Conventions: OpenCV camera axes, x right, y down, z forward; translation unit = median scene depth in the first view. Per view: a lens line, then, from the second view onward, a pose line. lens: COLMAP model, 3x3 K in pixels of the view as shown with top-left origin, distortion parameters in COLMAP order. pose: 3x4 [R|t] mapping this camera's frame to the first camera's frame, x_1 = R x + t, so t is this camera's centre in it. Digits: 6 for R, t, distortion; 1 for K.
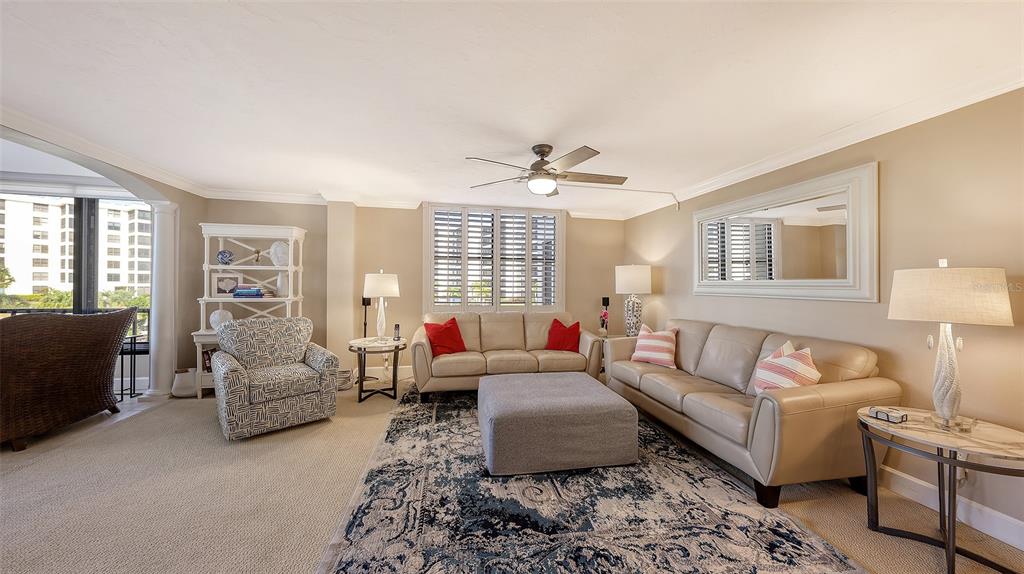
lens RADIAL K [[344.6, 0, 509.5], [0, 344.6, 280.5], [0, 0, 1]] dist [-0.000780, -0.000081]
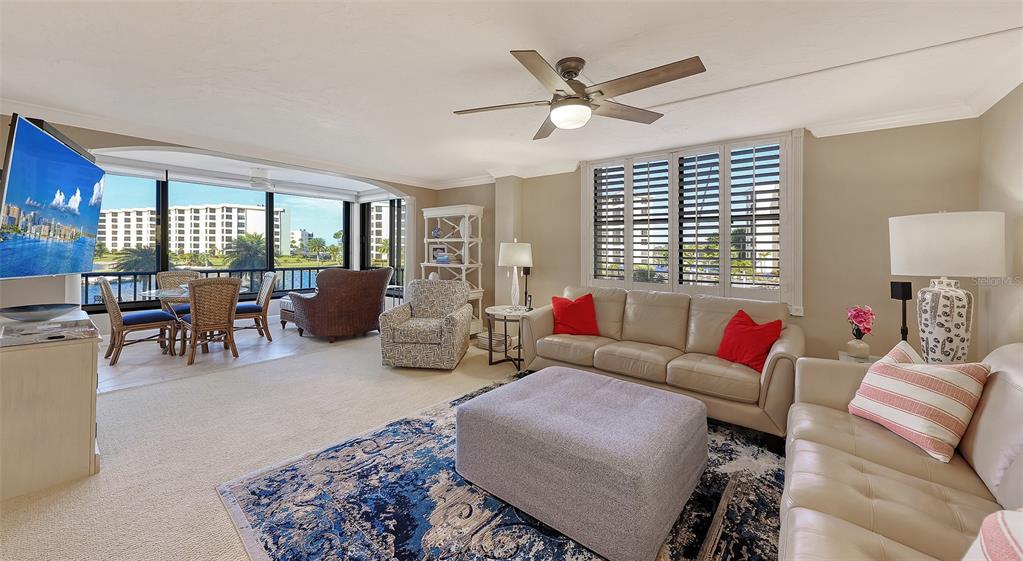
lens RADIAL K [[370.6, 0, 508.3], [0, 370.6, 249.1], [0, 0, 1]] dist [0.000488, 0.000041]
pose [[0.641589, -0.007135, -0.767015, 0.487632], [-0.001601, 0.999942, -0.010641, 0.011078], [0.767047, 0.008055, 0.641541, 0.323167]]
